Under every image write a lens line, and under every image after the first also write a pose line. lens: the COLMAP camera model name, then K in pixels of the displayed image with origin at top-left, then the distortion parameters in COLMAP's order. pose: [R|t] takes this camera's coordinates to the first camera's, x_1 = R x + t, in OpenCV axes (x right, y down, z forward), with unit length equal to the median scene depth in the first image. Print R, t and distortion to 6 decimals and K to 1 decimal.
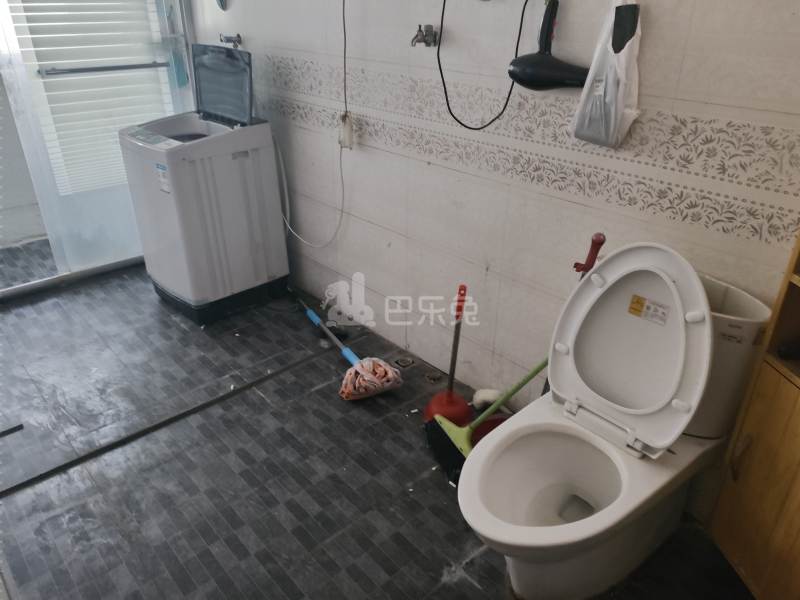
lens RADIAL K [[602.1, 0, 401.5], [0, 602.1, 305.3], [0, 0, 1]] dist [0.057391, -0.059619]
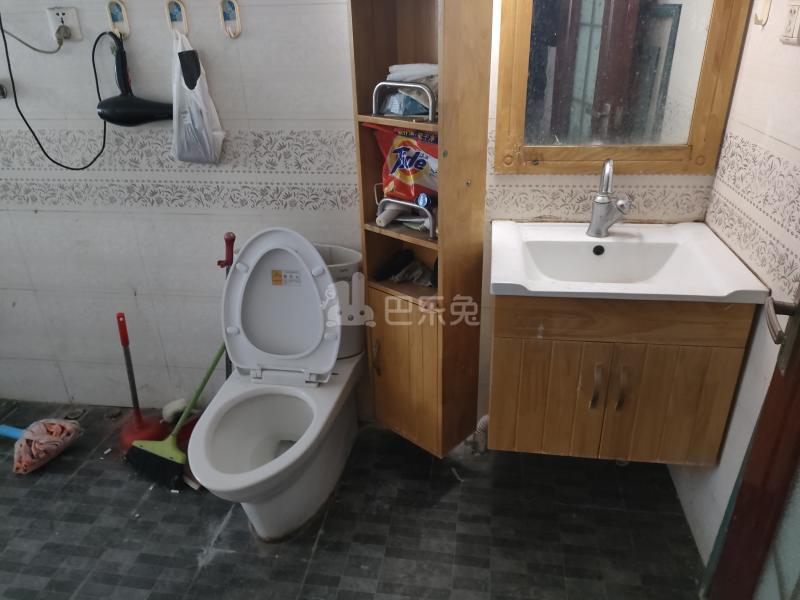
lens RADIAL K [[602.1, 0, 398.7], [0, 602.1, 298.8], [0, 0, 1]] dist [0.057391, -0.059619]
pose [[0.778392, -0.298901, 0.552055, -0.116196], [0.321244, 0.945169, 0.058796, 0.044437], [-0.539359, 0.131578, 0.831732, -0.177615]]
